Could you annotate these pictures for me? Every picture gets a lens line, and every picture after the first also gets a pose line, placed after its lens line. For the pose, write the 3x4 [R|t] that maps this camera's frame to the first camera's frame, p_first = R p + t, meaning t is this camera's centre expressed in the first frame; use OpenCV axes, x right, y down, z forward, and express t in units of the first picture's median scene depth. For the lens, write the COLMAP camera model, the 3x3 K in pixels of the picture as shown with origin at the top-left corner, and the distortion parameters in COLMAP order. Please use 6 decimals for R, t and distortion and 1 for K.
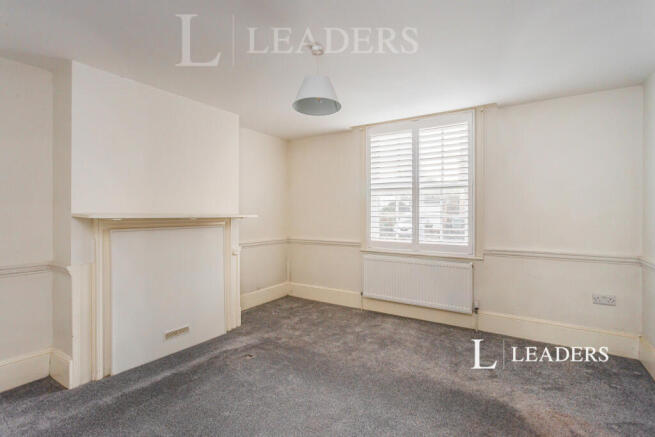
lens RADIAL K [[322.4, 0, 326.8], [0, 322.4, 217.4], [0, 0, 1]] dist [-0.003288, 0.000892]
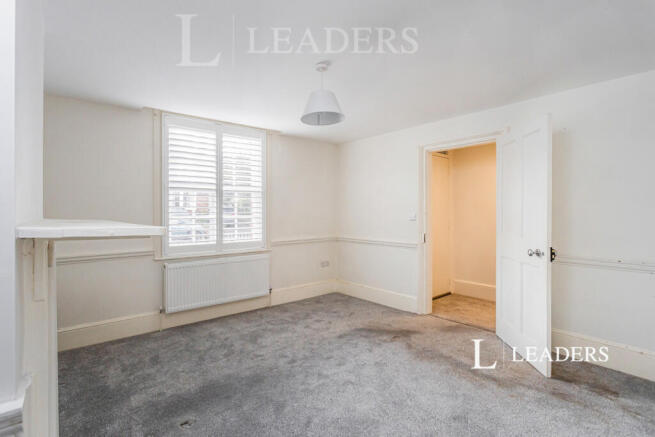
lens RADIAL K [[322.4, 0, 326.6], [0, 322.4, 214.4], [0, 0, 1]] dist [-0.003288, 0.000892]
pose [[0.291520, -0.007598, 0.956535, -0.616860], [0.020090, 0.999797, 0.001819, -0.007872], [-0.956354, 0.018687, 0.291613, 0.379861]]
